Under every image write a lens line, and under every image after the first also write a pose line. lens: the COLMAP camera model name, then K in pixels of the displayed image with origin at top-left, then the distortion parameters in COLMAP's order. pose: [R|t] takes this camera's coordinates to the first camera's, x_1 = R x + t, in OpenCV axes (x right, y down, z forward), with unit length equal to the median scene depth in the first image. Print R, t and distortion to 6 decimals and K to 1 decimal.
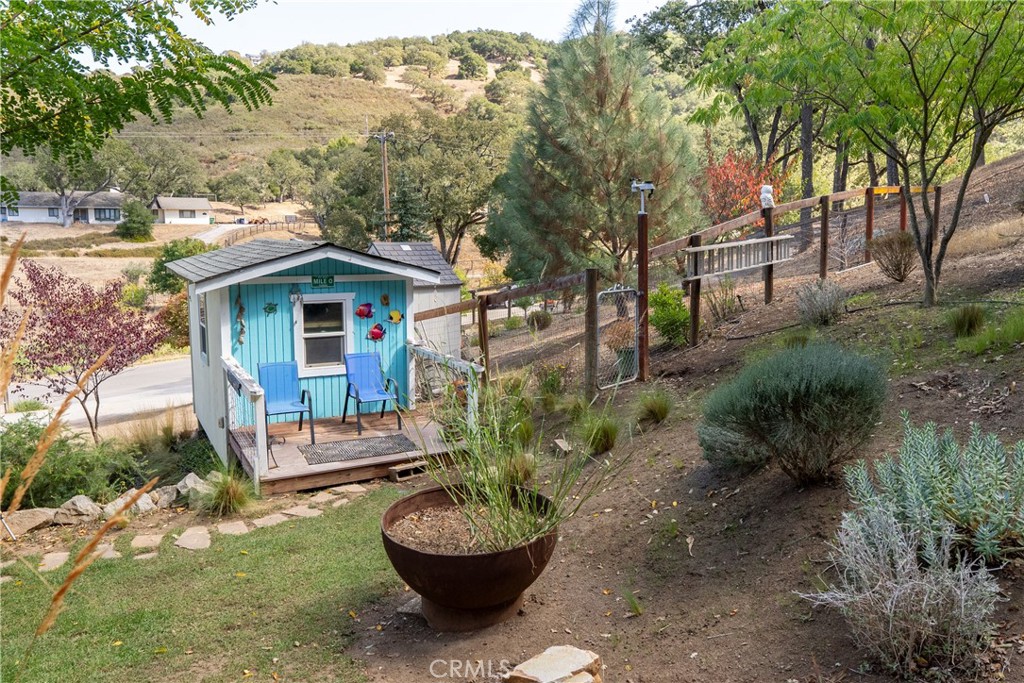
lens RADIAL K [[786.3, 0, 511.2], [0, 786.3, 336.6], [0, 0, 1]] dist [0.004492, -0.001284]
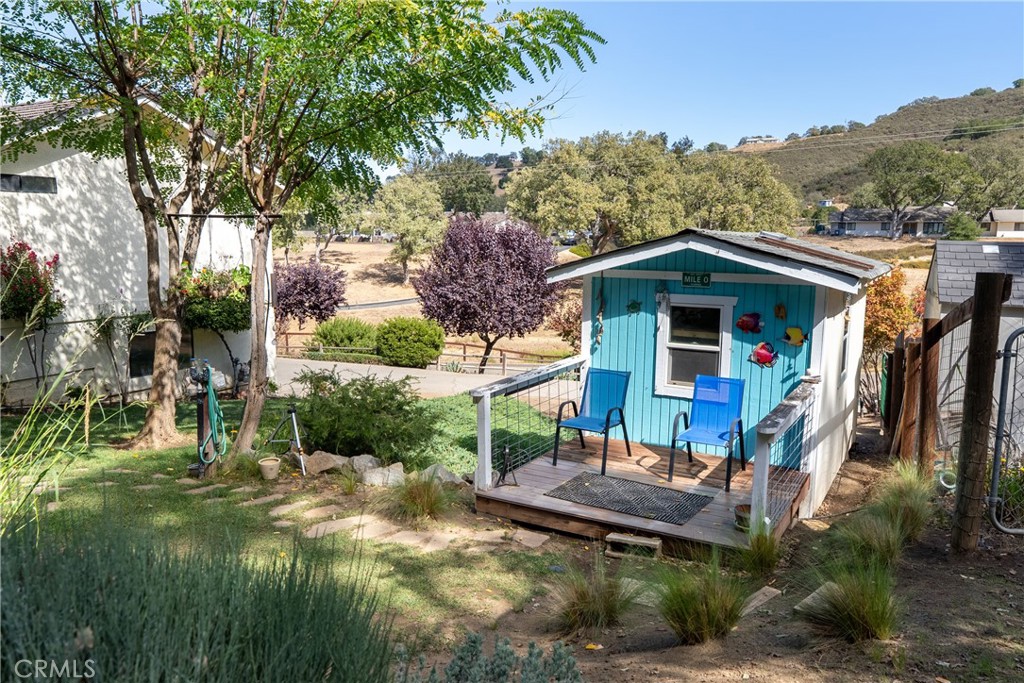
lens RADIAL K [[724.4, 0, 508.7], [0, 724.4, 339.1], [0, 0, 1]] dist [-0.003084, -0.008295]
pose [[0.512514, 0.118351, -0.850484, 0.030770], [-0.122428, 0.990409, 0.064046, -0.003708], [0.849906, 0.071298, 0.522088, 0.049865]]
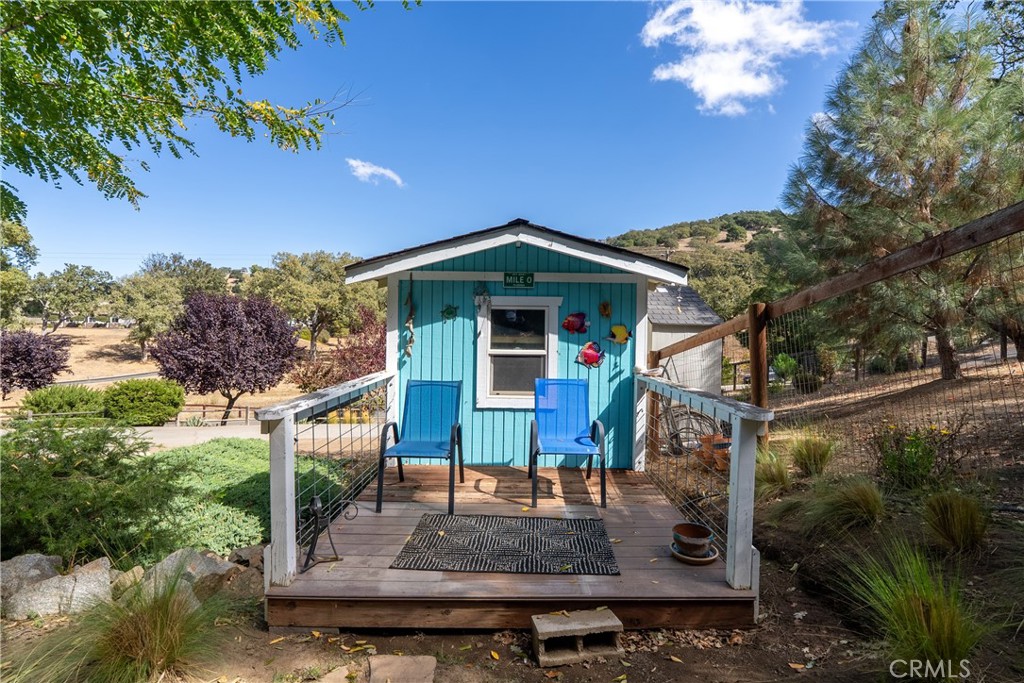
lens RADIAL K [[460.2, 0, 513.1], [0, 460.2, 339.3], [0, 0, 1]] dist [-0.005729, 0.001268]
pose [[0.879142, 0.013651, -0.476364, -0.003814], [-0.074219, 0.991315, -0.108565, 0.003538], [0.470745, 0.130800, 0.872520, 0.066763]]
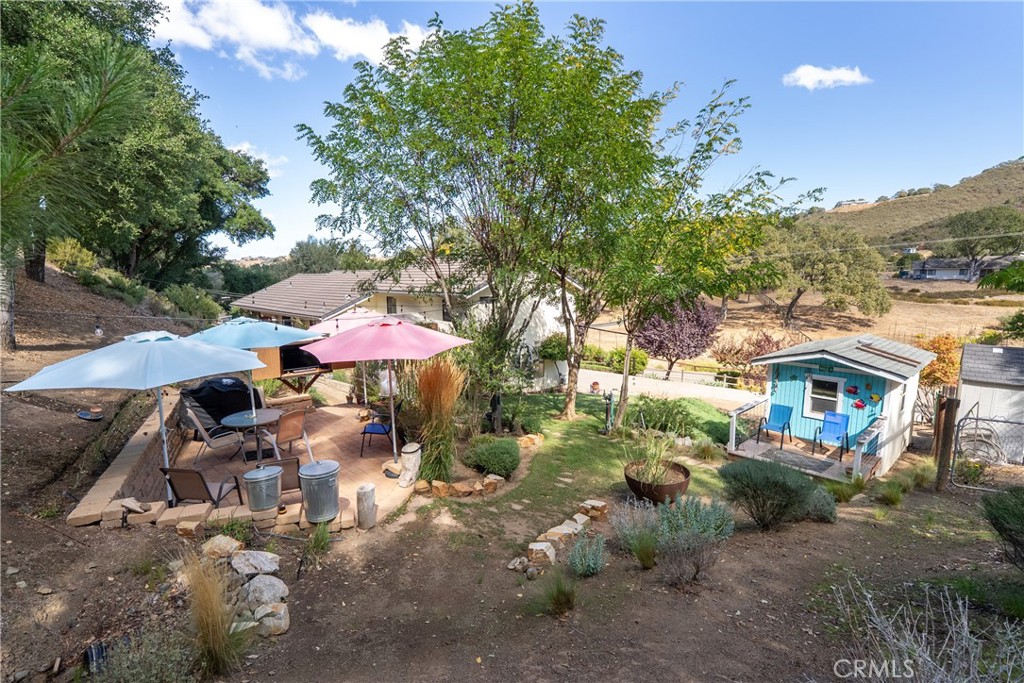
lens RADIAL K [[460.2, 0, 510.3], [0, 460.2, 340.6], [0, 0, 1]] dist [-0.005729, 0.001268]
pose [[0.233344, 0.127727, -0.963969, 0.065415], [-0.126237, 0.986925, 0.100211, -0.016078], [0.964165, 0.098305, 0.246417, 0.002183]]
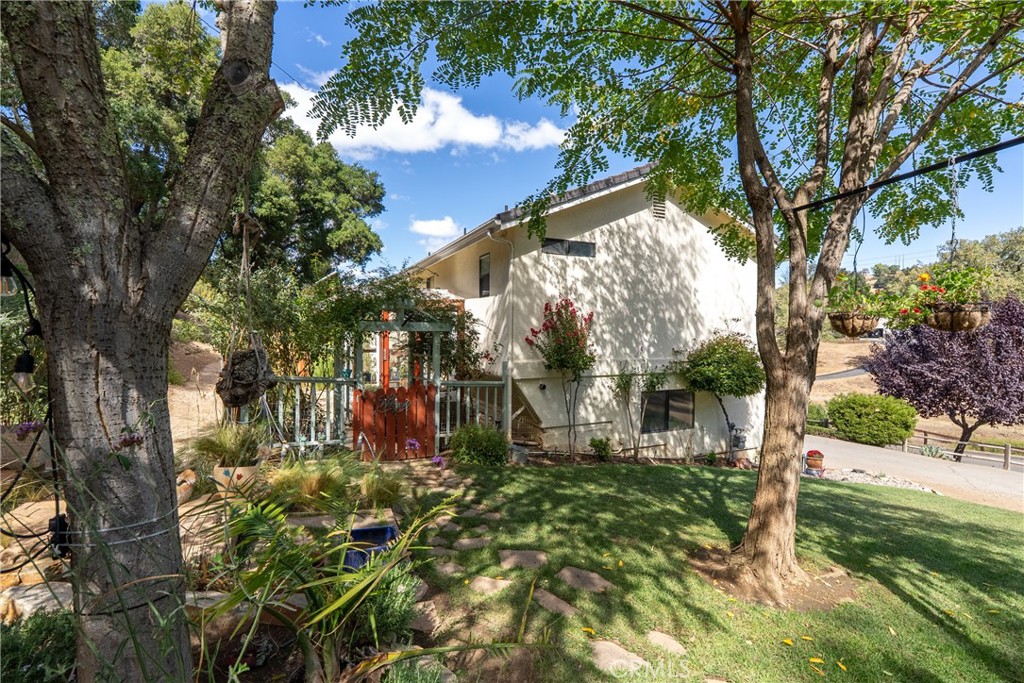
lens RADIAL K [[460.2, 0, 519.2], [0, 460.2, 339.2], [0, 0, 1]] dist [-0.005729, 0.001268]
pose [[-0.094642, 0.004603, -0.995501, -0.036171], [-0.142787, 0.989587, 0.018151, 0.005388], [0.985218, 0.143862, -0.092999, 0.042201]]
